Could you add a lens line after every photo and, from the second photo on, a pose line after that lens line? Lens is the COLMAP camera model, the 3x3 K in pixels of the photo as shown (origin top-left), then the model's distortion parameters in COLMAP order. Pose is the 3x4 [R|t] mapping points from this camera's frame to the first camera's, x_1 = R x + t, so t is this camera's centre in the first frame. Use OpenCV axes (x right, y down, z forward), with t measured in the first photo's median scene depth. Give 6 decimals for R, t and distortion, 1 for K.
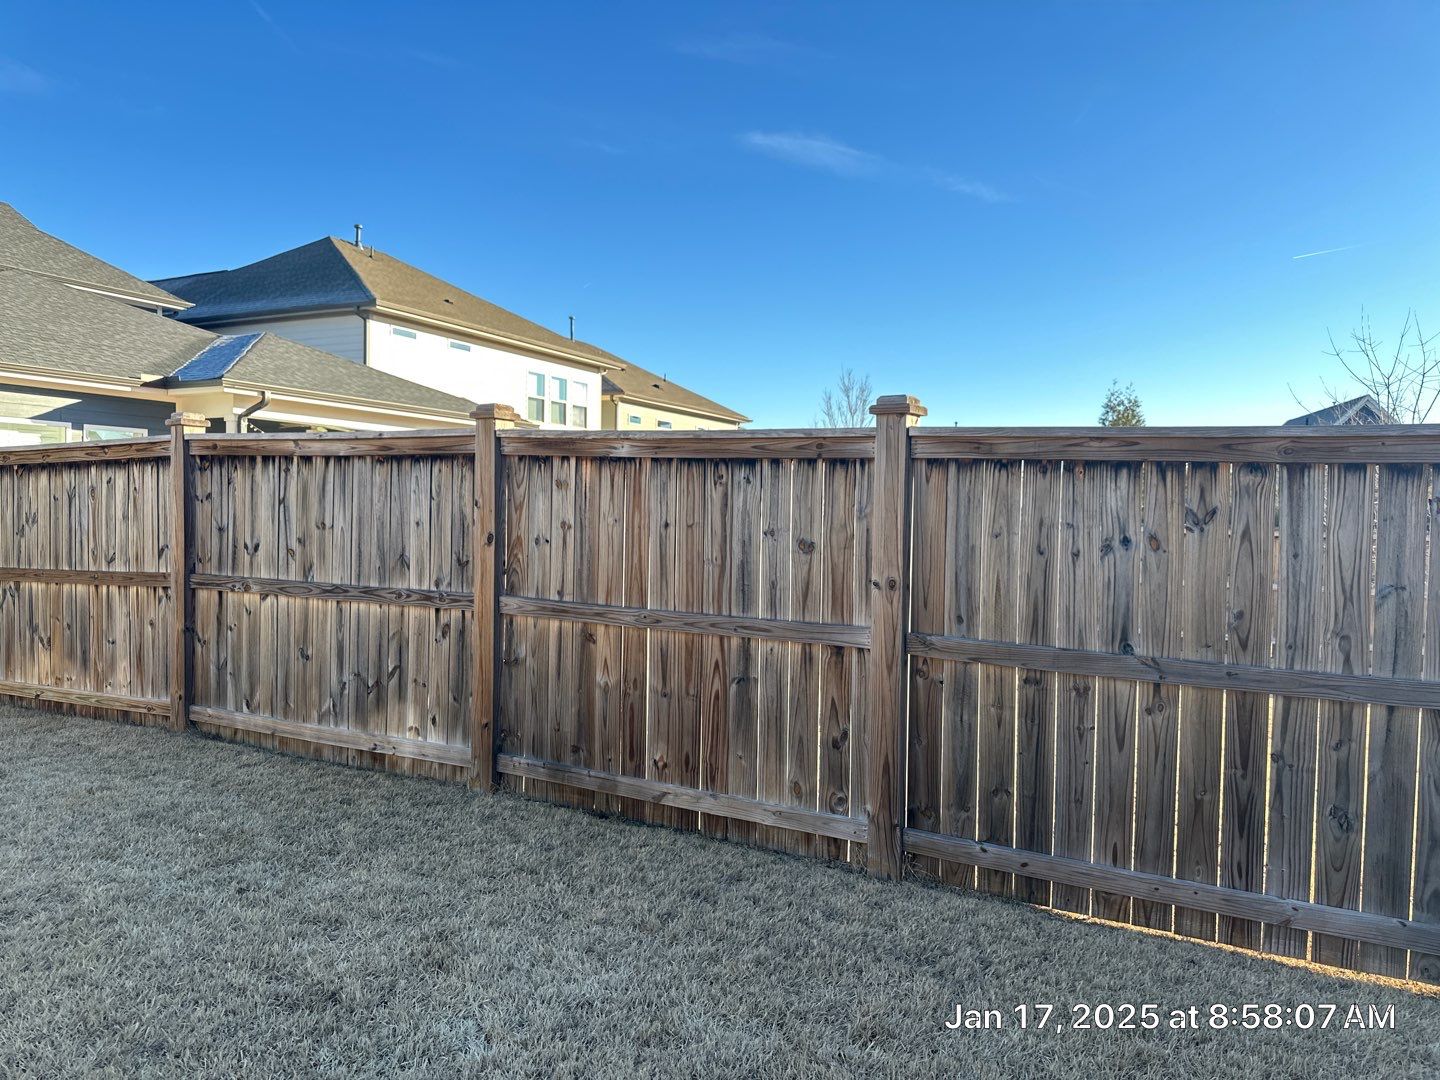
lens RADIAL K [[1014.7, 0, 709.5], [0, 1014.7, 538.7], [0, 0, 1]] dist [0.076401, -0.082816]
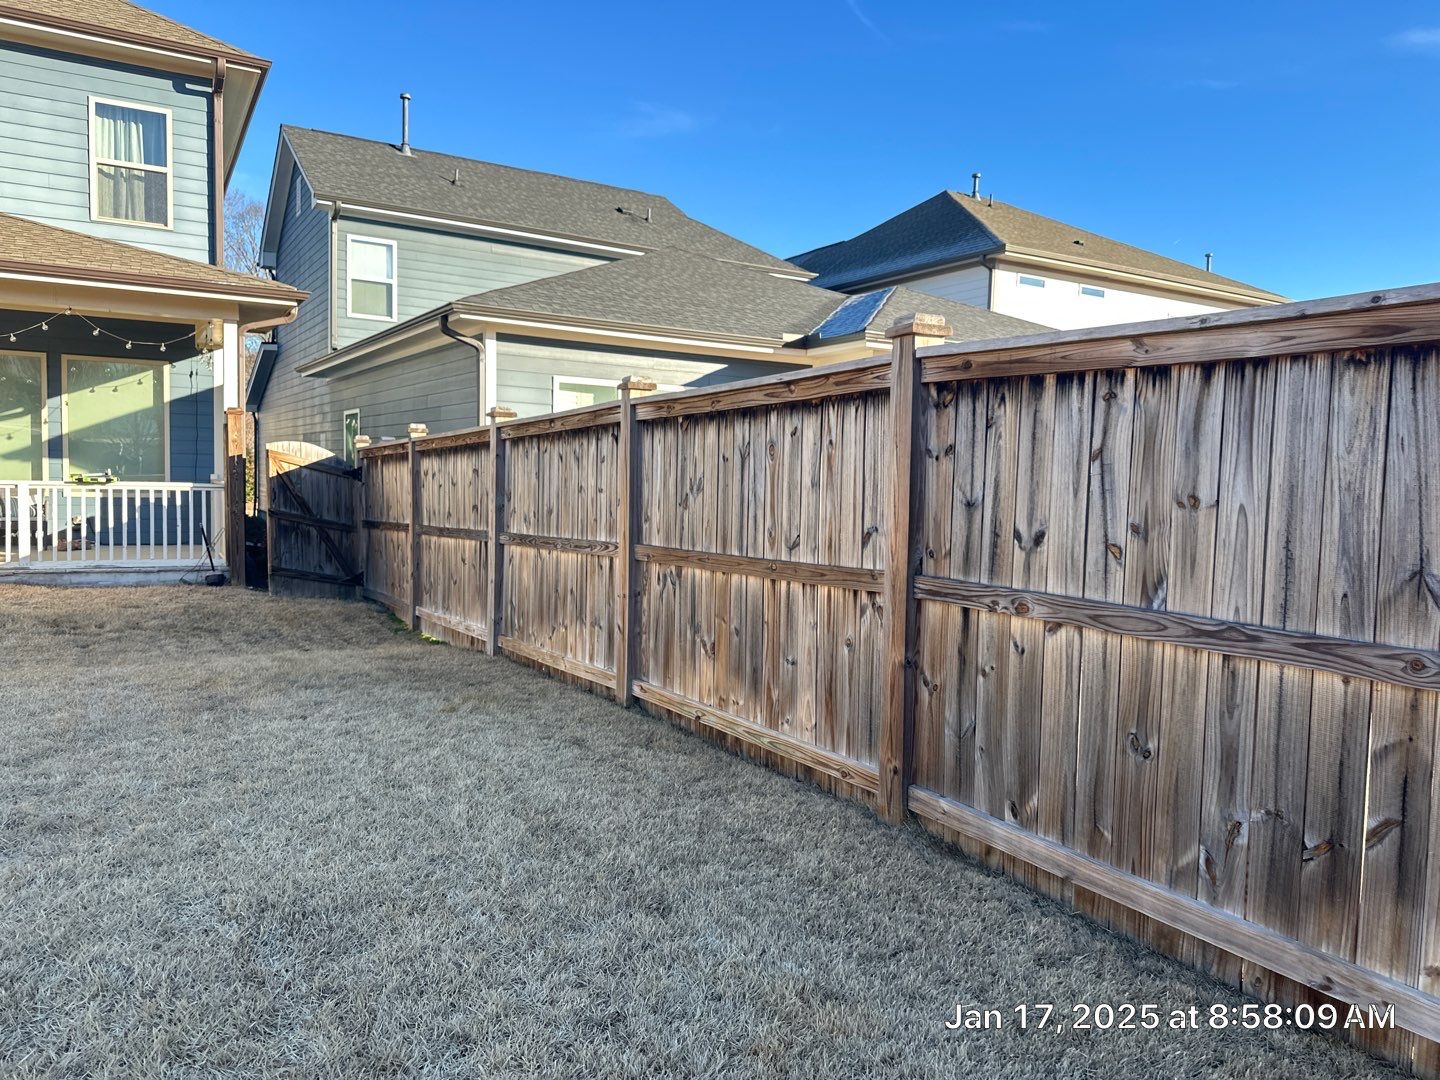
lens RADIAL K [[1014.7, 0, 709.5], [0, 1014.7, 538.7], [0, 0, 1]] dist [0.076401, -0.082816]
pose [[0.856190, 0.037068, -0.515330, -0.300768], [-0.025018, 0.999227, 0.030309, -0.003560], [0.516056, -0.013058, 0.856455, 0.417281]]
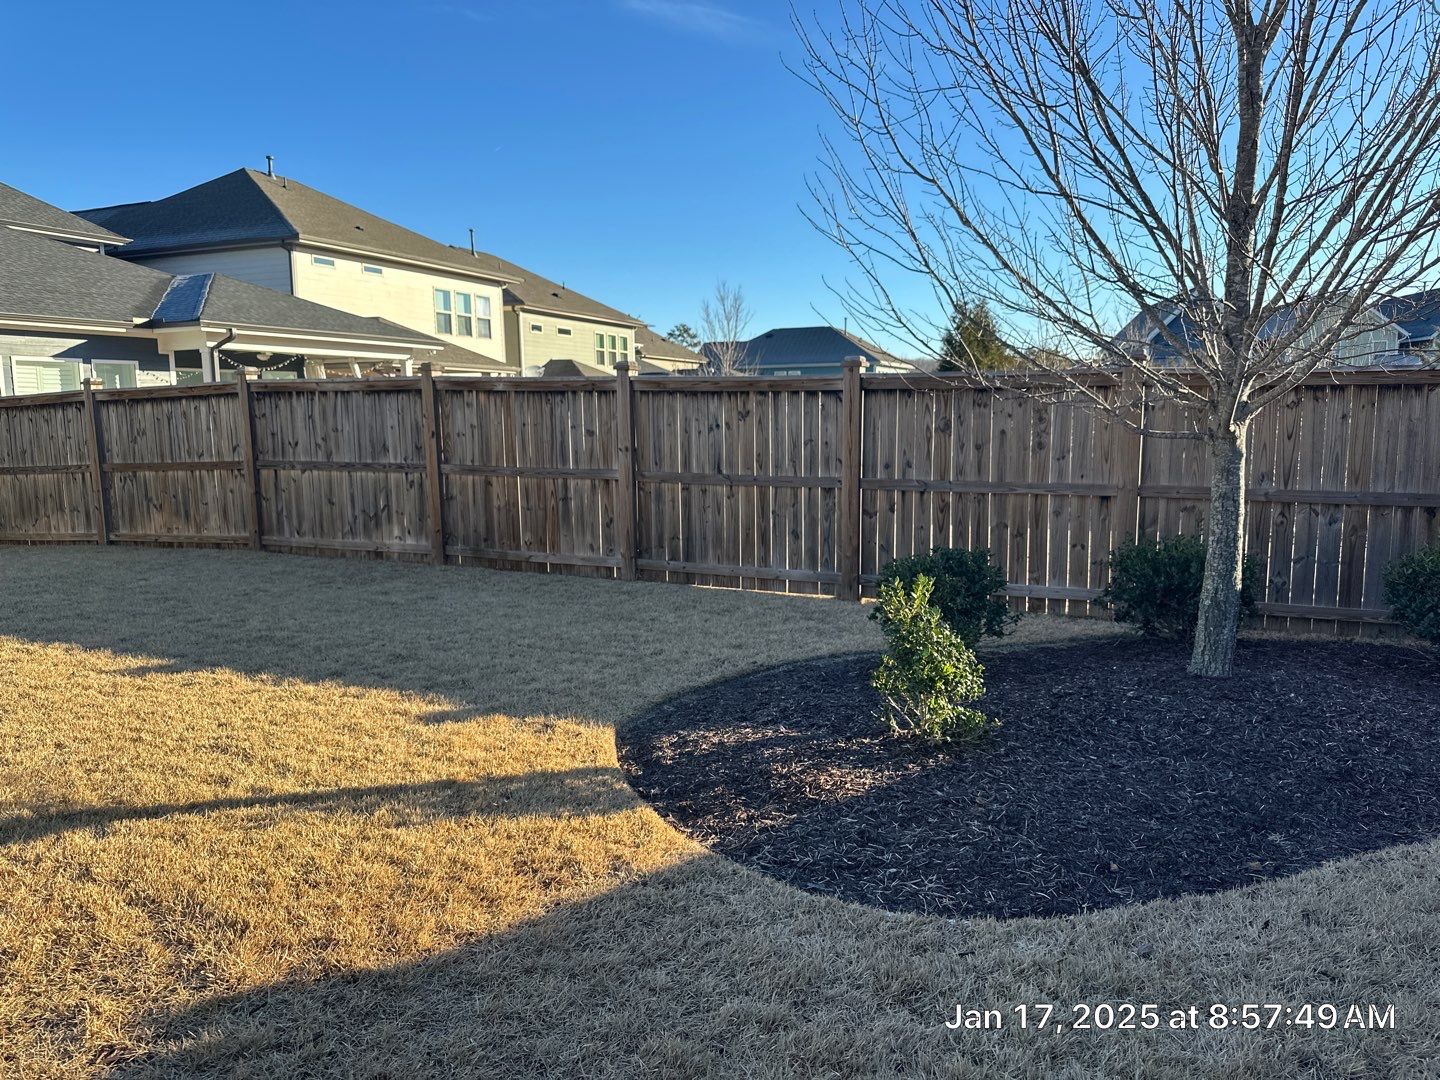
lens RADIAL K [[1002.5, 0, 720.0], [0, 1002.5, 540.0], [0, 0, 1]] dist [0.077541, -0.162955]
pose [[0.995151, -0.041993, 0.088948, 0.120502], [0.032424, 0.993792, 0.106421, 0.011112], [-0.092865, -0.103021, 0.990335, -0.794800]]
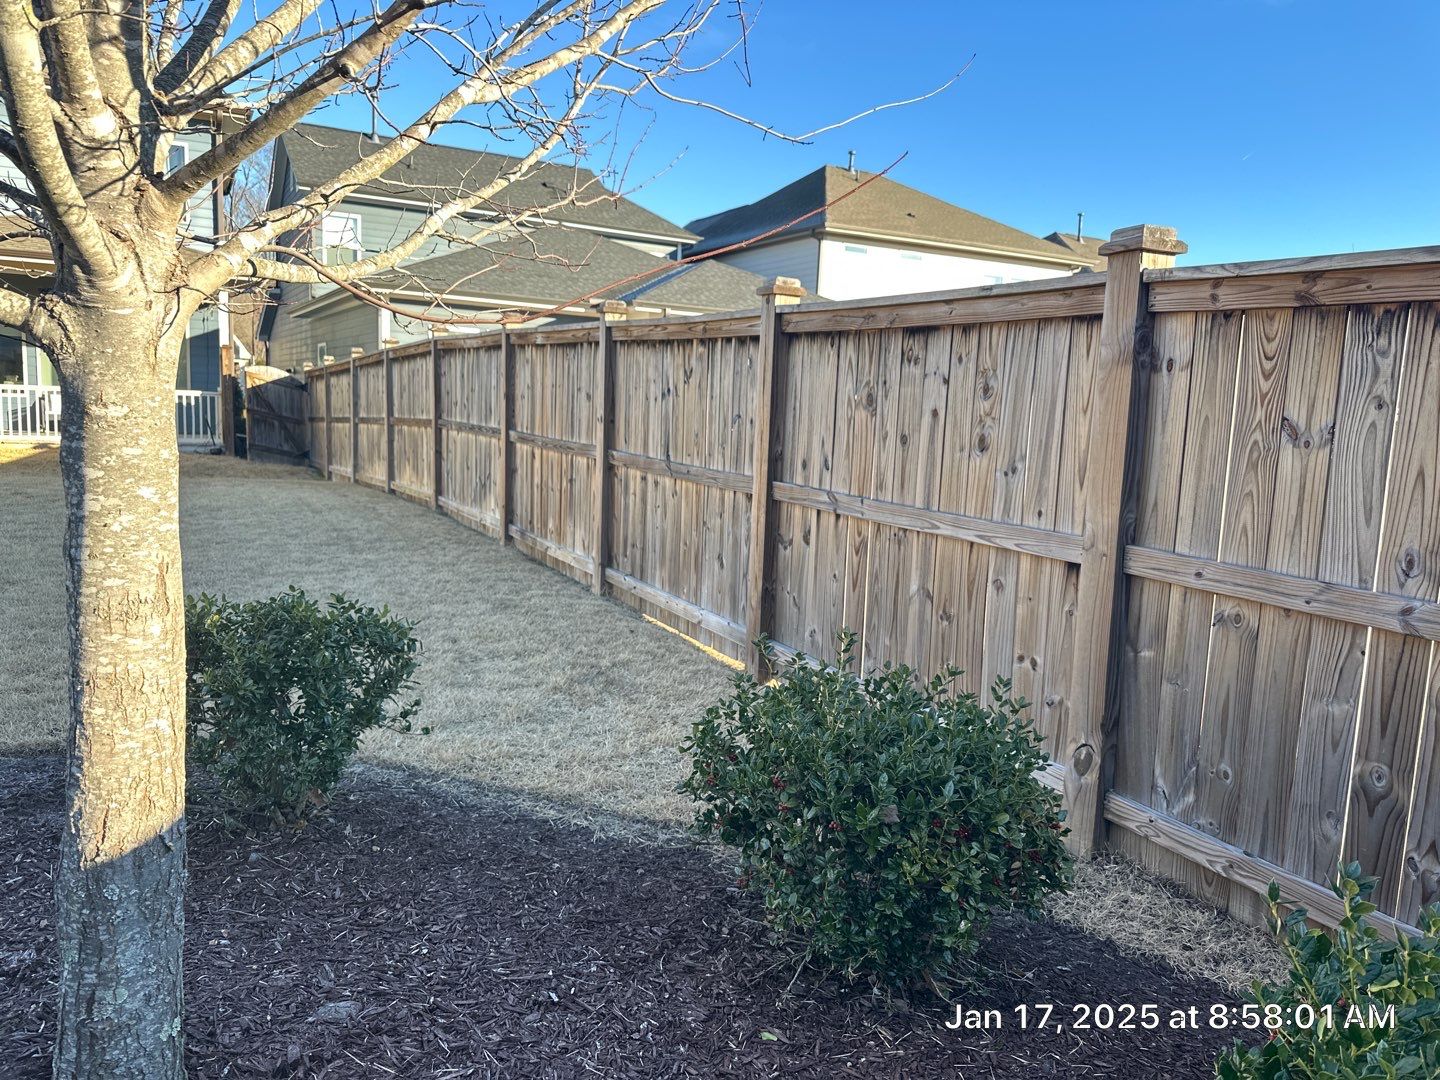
lens RADIAL K [[1014.7, 0, 709.5], [0, 1014.7, 538.7], [0, 0, 1]] dist [0.076401, -0.082816]
pose [[0.837348, 0.088758, -0.539417, 0.820489], [-0.041895, 0.994248, 0.098563, 0.045364], [0.545063, -0.059933, 0.836250, -0.190970]]
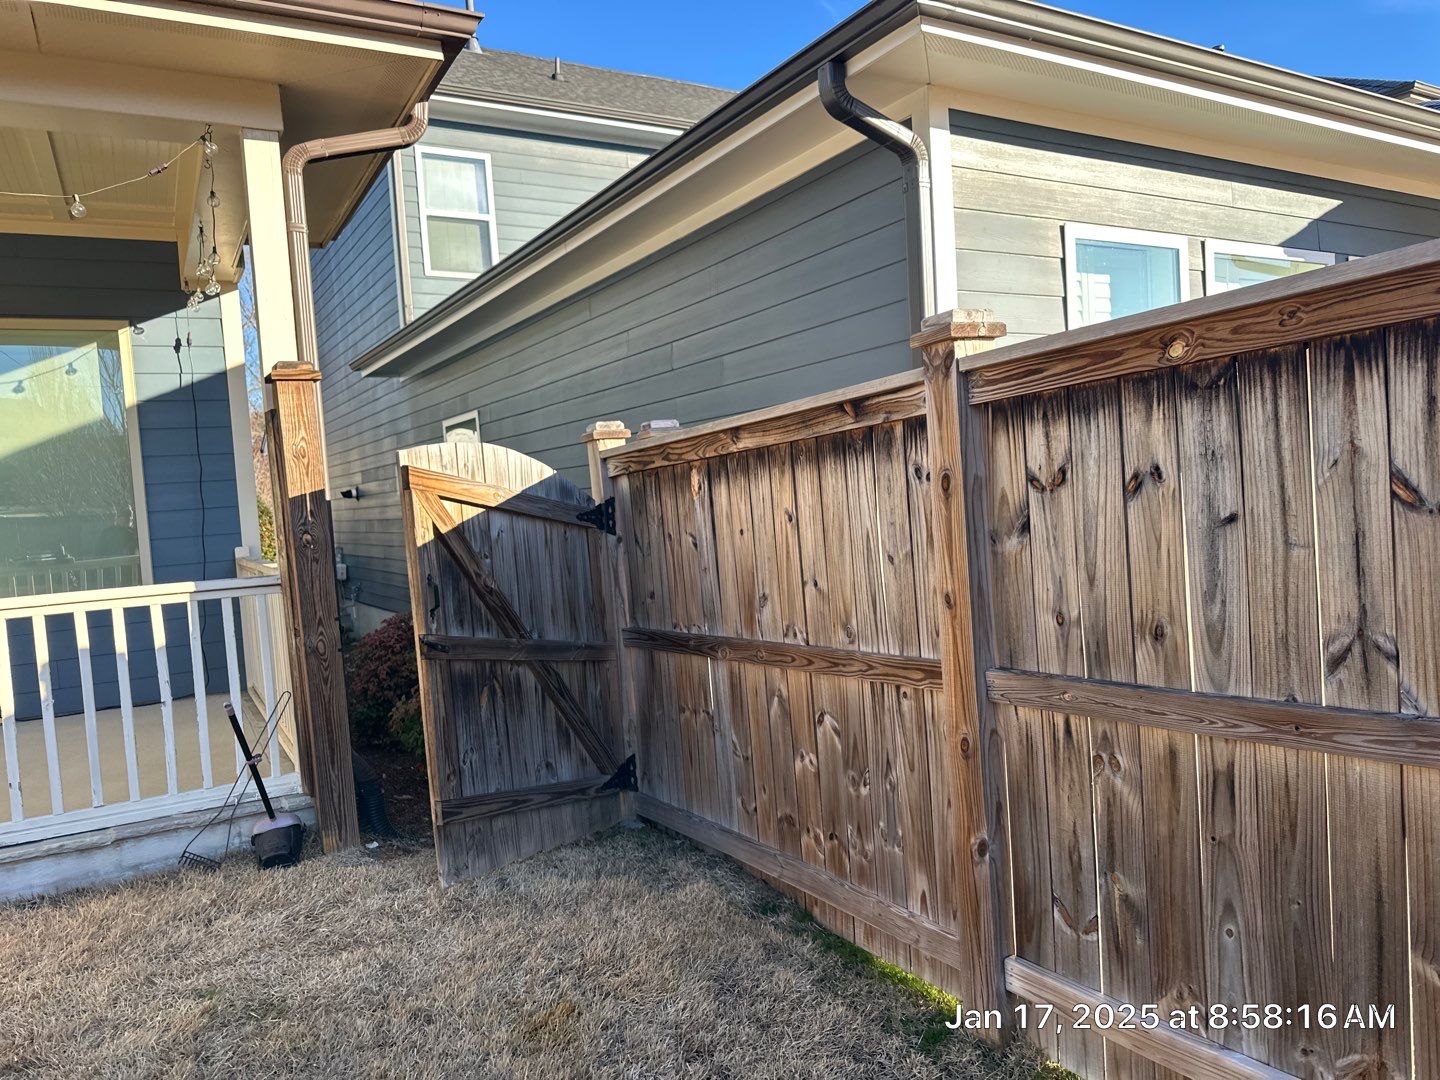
lens RADIAL K [[1016.7, 0, 747.6], [0, 1016.7, 540.6], [0, 0, 1]] dist [0.064024, -0.059144]
pose [[0.863904, -0.051332, -0.501034, -1.381567], [0.067731, 0.997597, 0.014578, -0.035600], [0.499082, -0.046530, 0.865305, 1.108986]]
